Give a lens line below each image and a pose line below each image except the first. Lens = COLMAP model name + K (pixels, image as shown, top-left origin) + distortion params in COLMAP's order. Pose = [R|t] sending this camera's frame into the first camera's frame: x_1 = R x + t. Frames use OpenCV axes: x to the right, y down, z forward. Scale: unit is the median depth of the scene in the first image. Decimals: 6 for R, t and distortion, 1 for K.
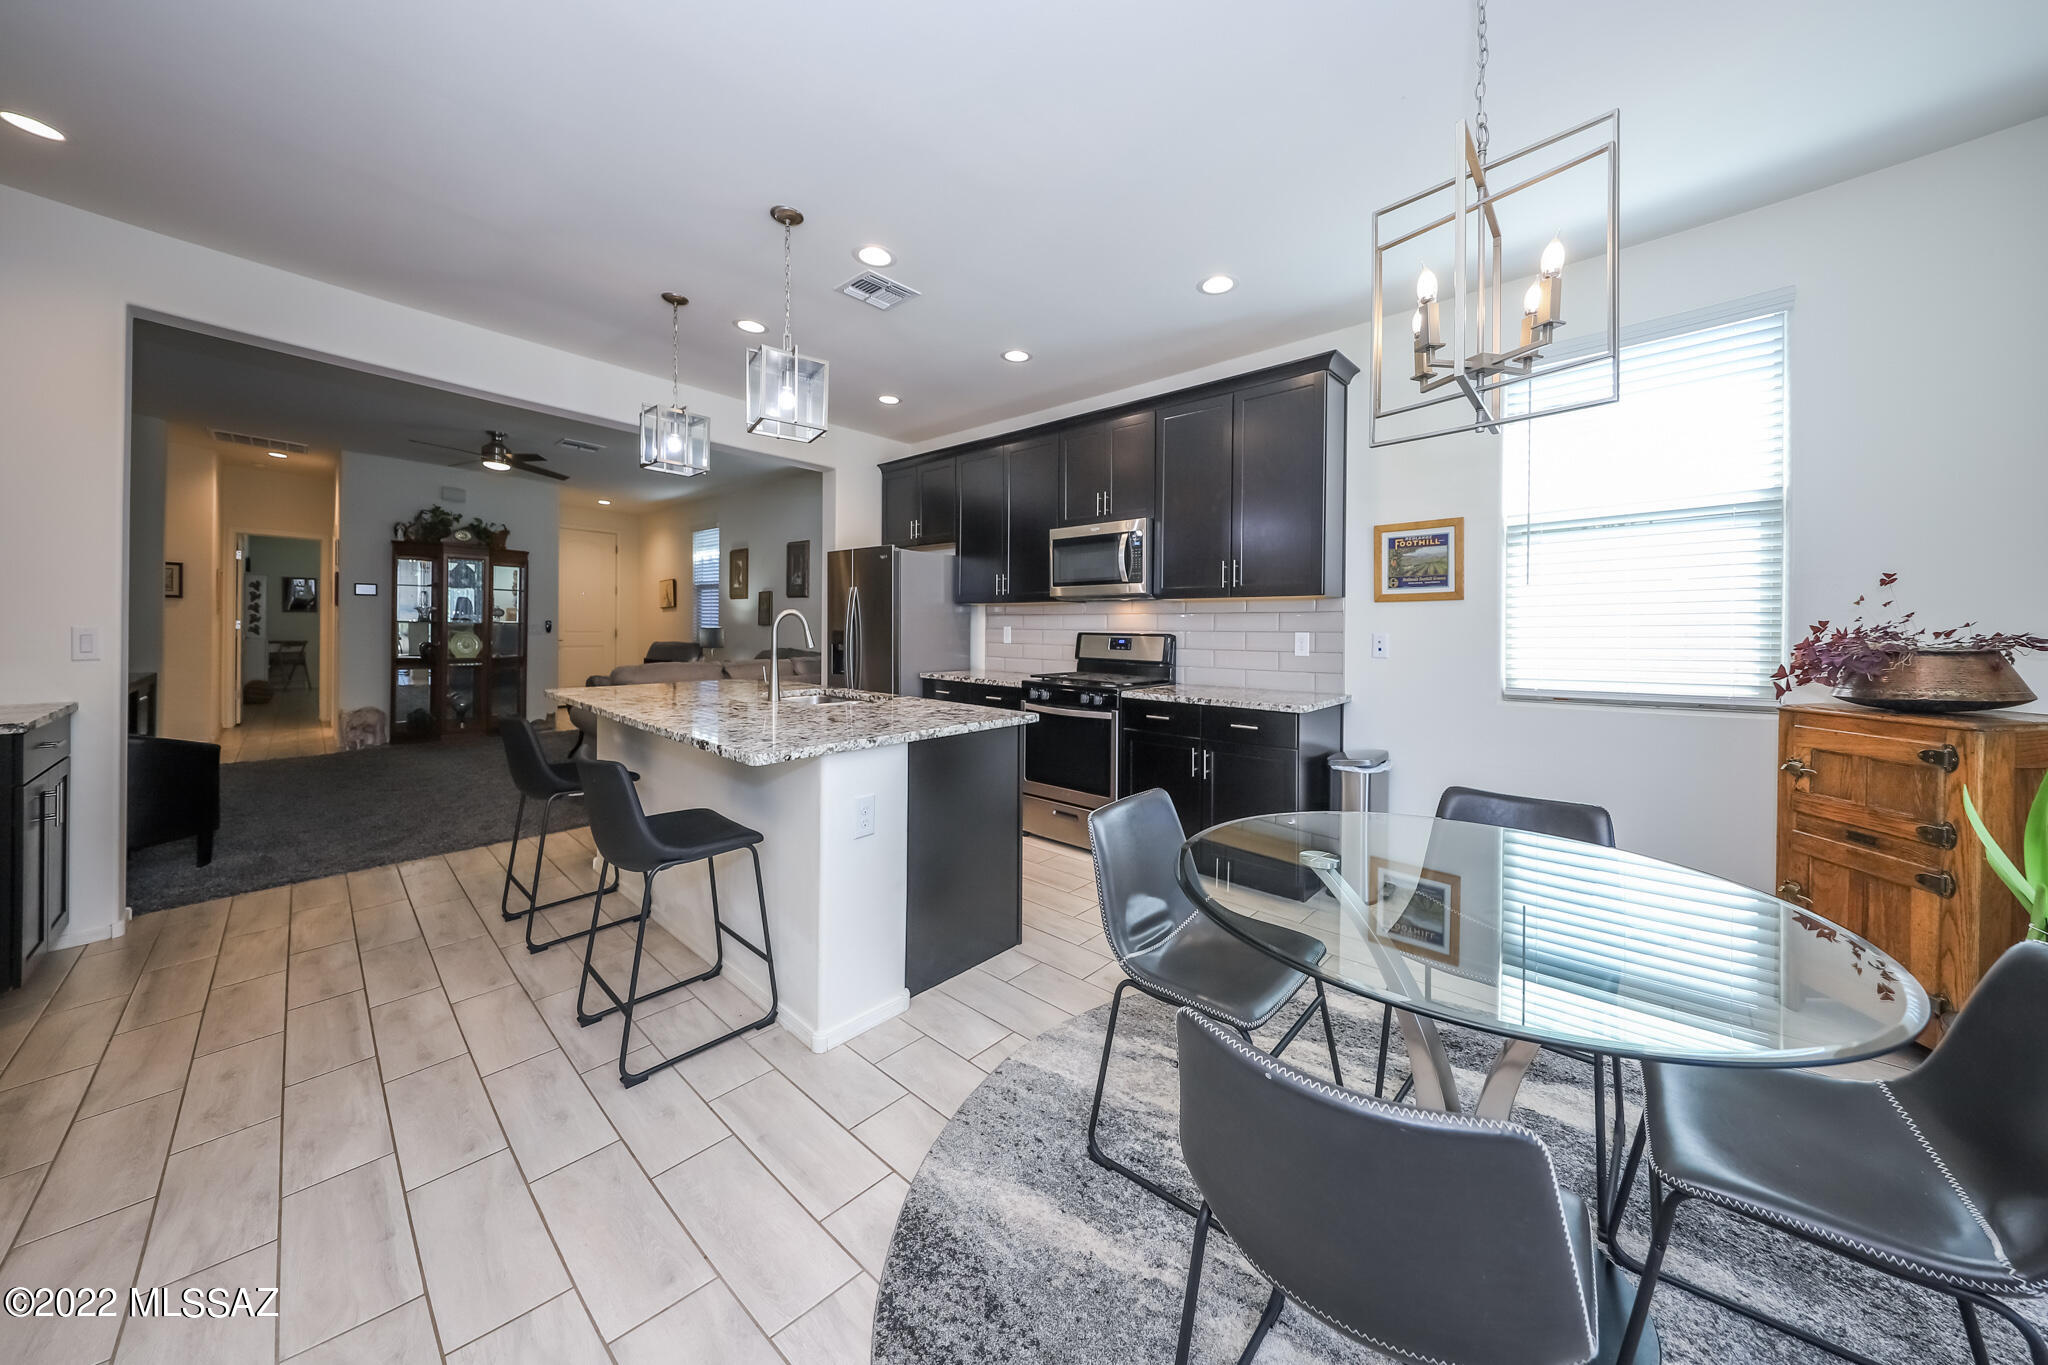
lens RADIAL K [[691.5, 0, 1019.2], [0, 691.5, 626.8], [0, 0, 1]] dist [-0.000975, -0.000069]
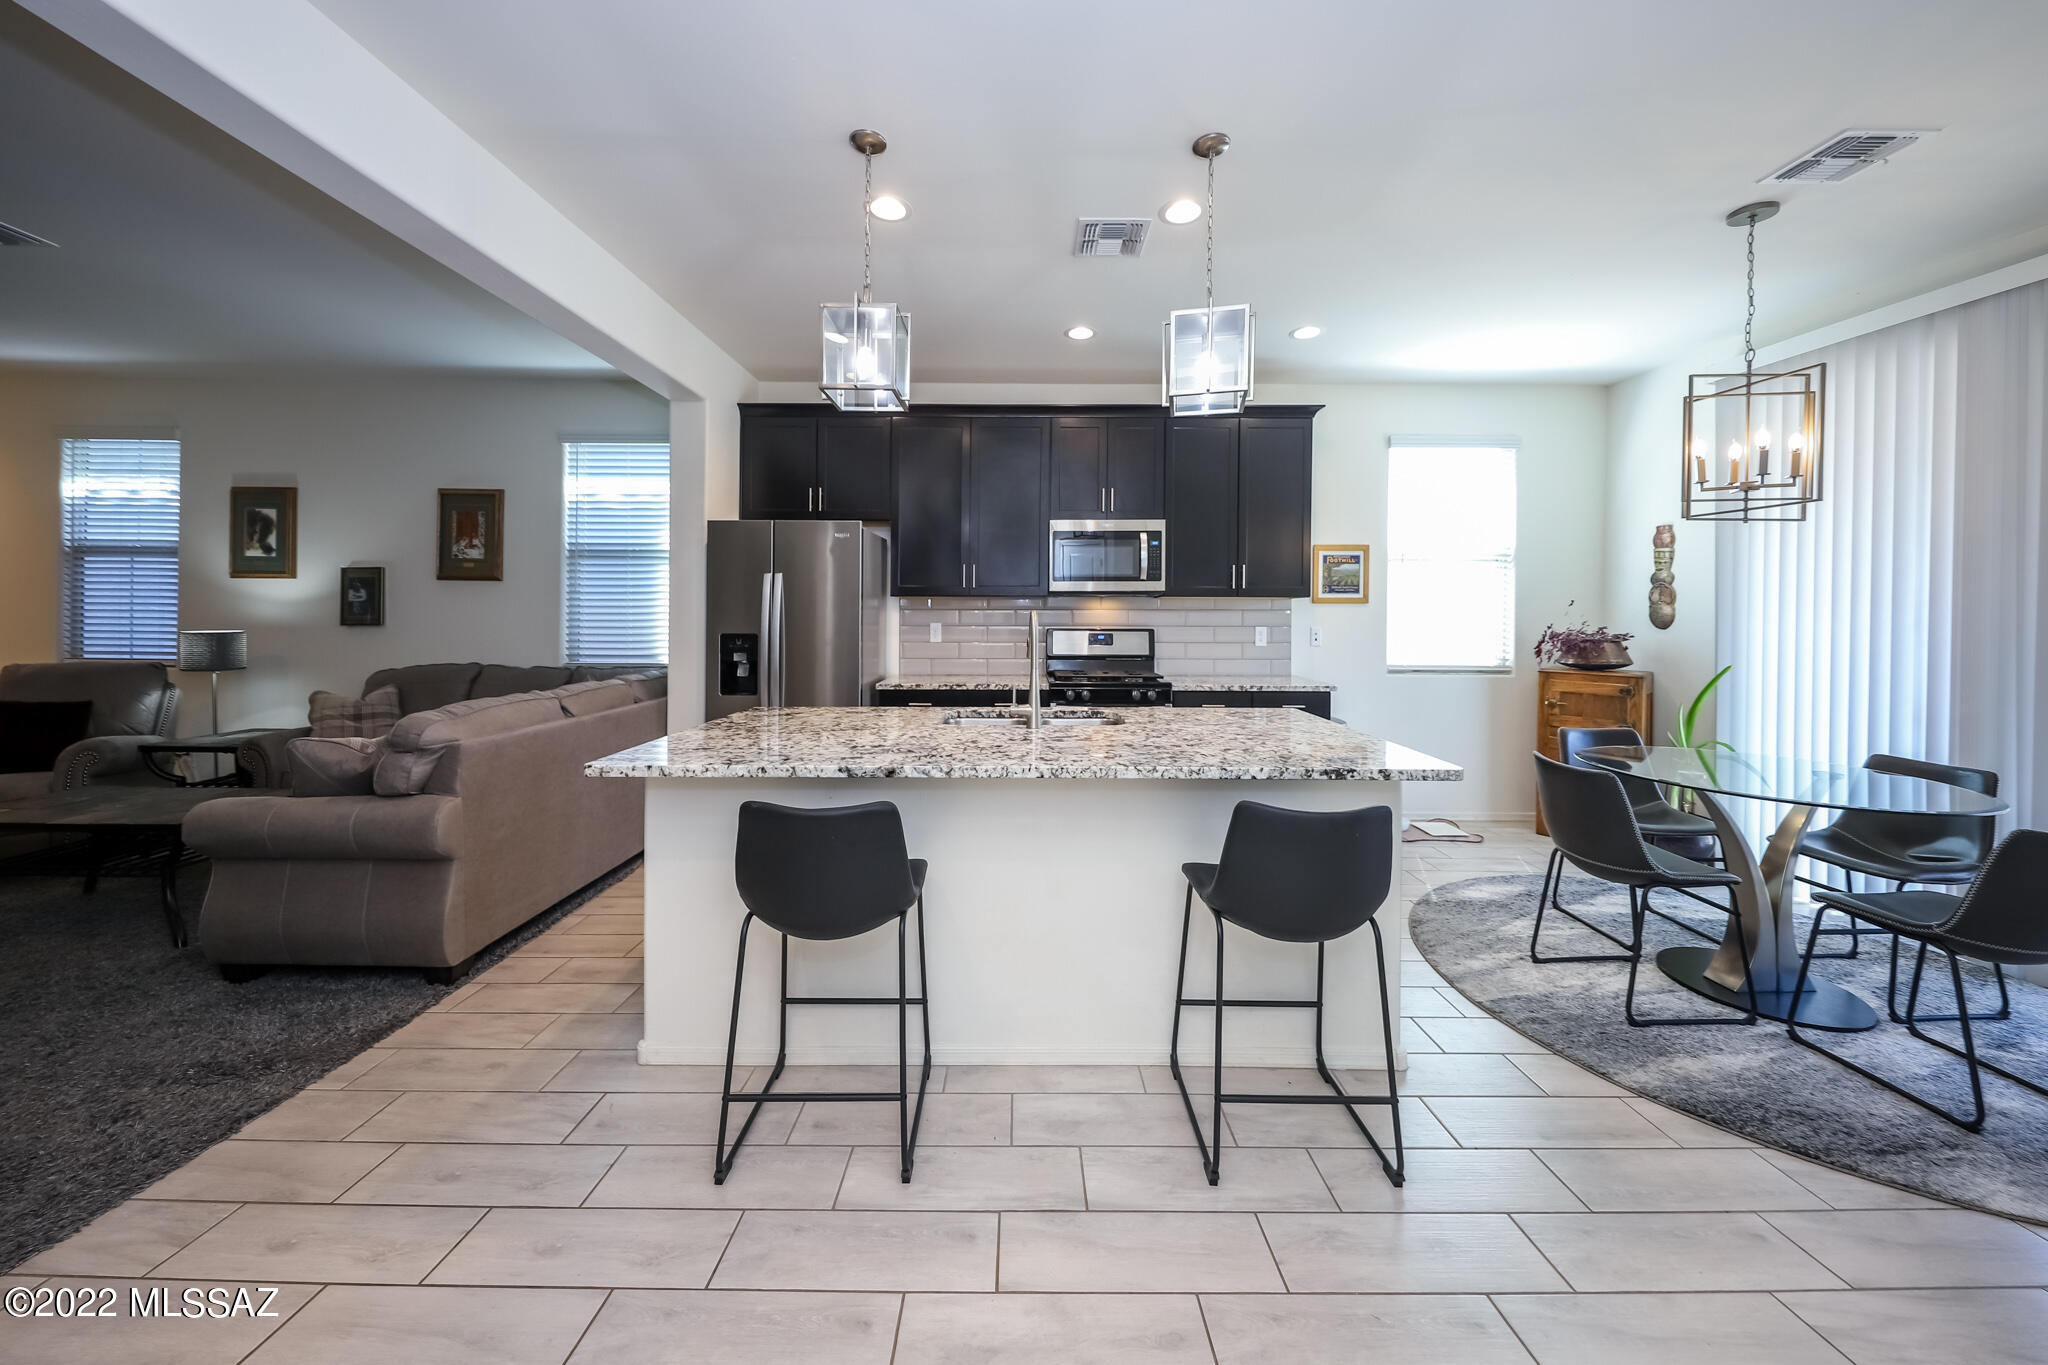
lens RADIAL K [[701.3, 0, 1004.9], [0, 701.3, 621.0], [0, 0, 1]] dist [-0.038366, -0.000135]
pose [[0.741936, -0.004699, 0.670454, -0.724343], [0.000166, 0.999977, 0.006825, -0.010167], [-0.670471, -0.004953, 0.741919, 0.369587]]
